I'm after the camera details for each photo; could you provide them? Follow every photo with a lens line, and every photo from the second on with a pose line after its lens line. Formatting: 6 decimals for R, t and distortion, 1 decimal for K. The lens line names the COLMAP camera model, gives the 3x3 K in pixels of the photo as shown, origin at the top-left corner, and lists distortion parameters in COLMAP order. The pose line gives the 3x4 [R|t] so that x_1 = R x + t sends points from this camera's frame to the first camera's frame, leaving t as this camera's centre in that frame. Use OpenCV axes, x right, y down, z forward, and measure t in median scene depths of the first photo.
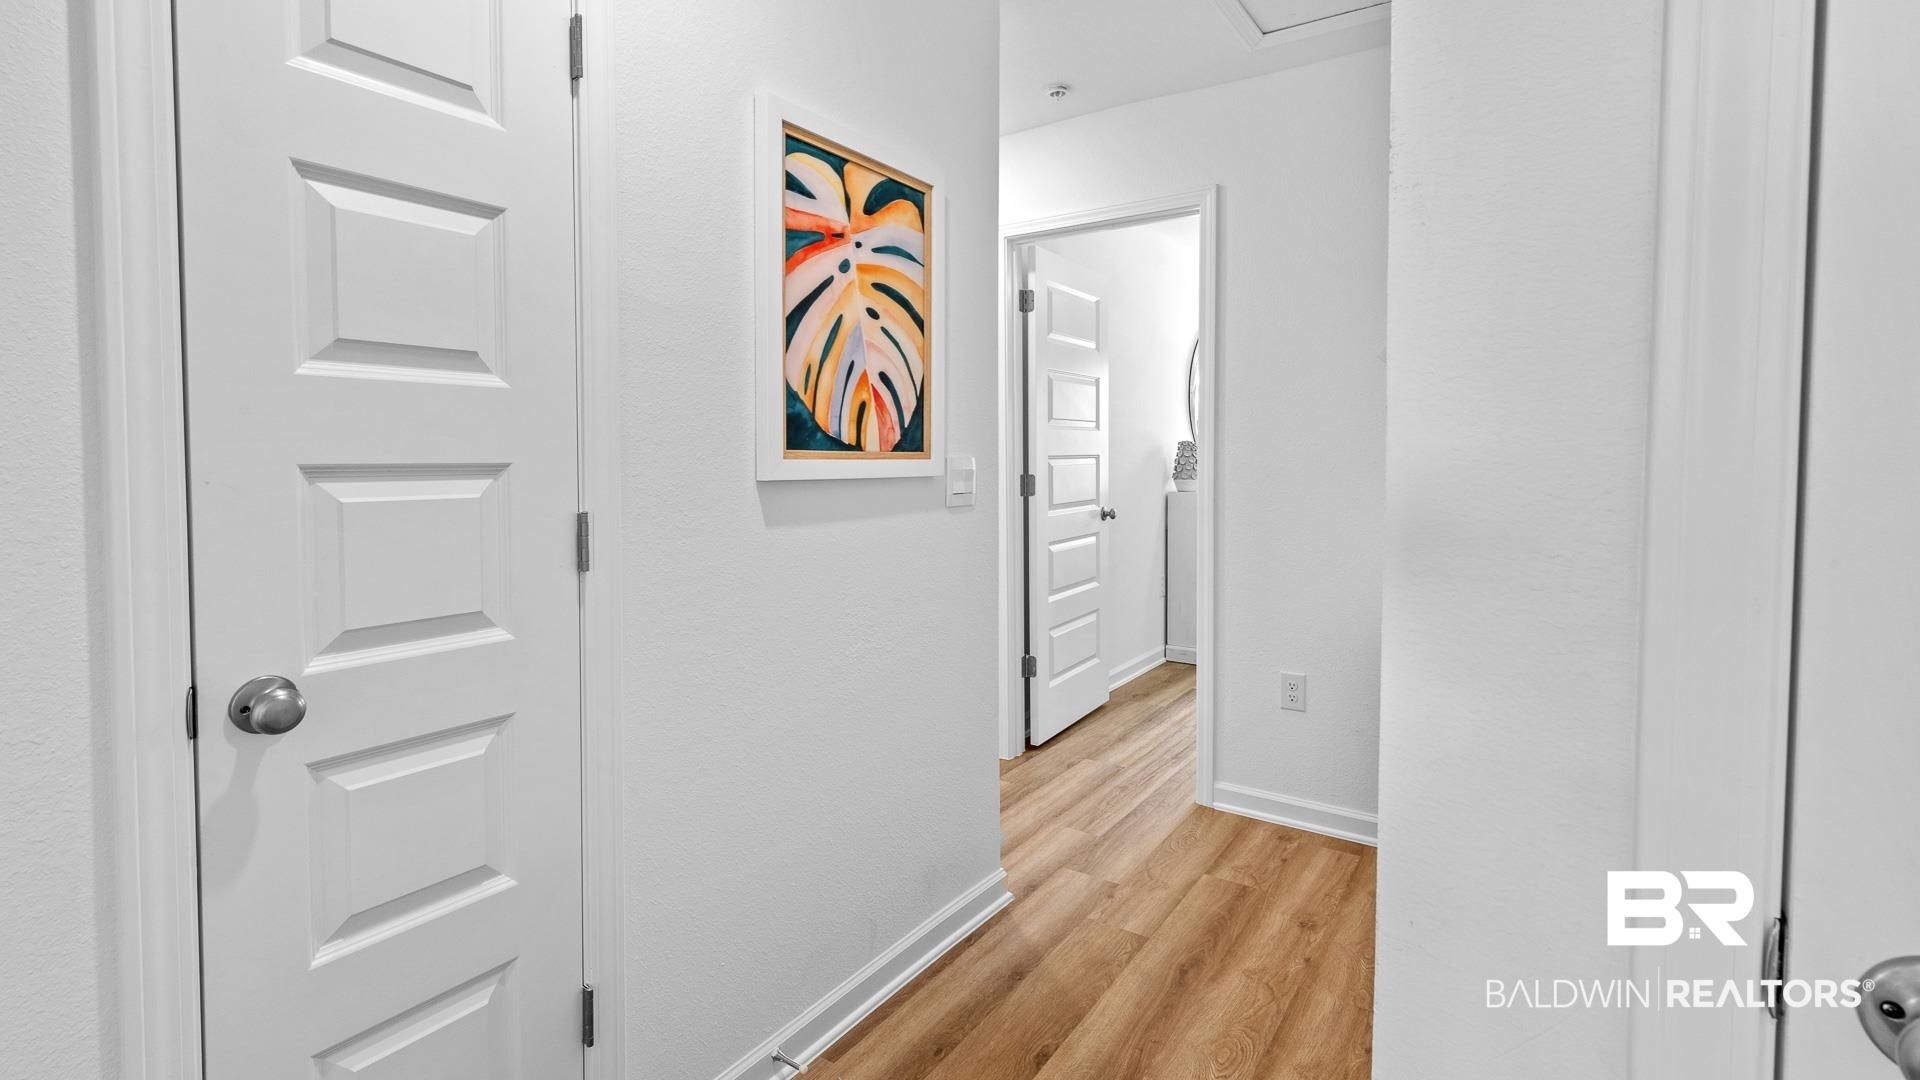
lens RADIAL K [[1108.0, 0, 962.3], [0, 1108.0, 501.7], [0, 0, 1]] dist [0.003334, -0.000246]
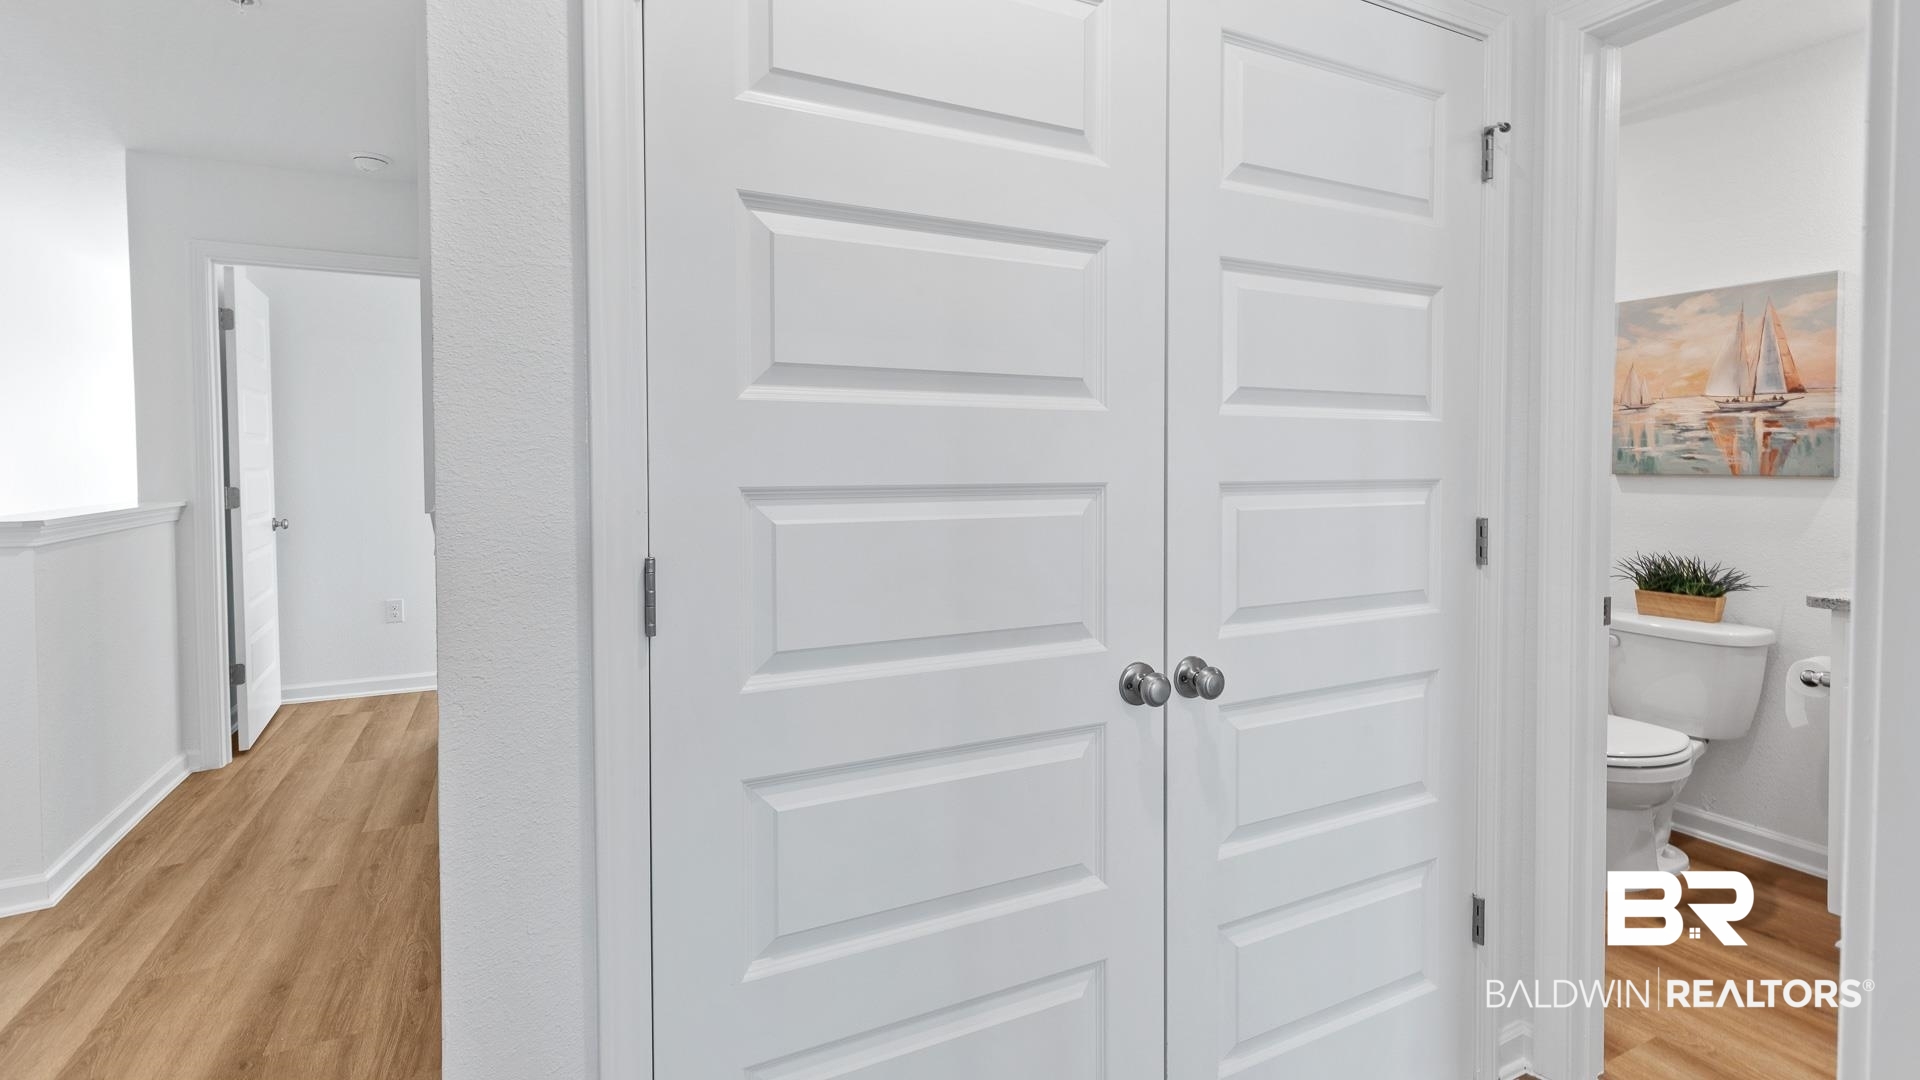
lens RADIAL K [[1108.0, 0, 962.3], [0, 1108.0, 501.7], [0, 0, 1]] dist [0.003334, -0.000246]
pose [[0.855397, 0.012477, -0.517823, 0.106673], [-0.021732, 0.999694, -0.011810, -0.011711], [0.517517, 0.021355, 0.855406, 0.223156]]
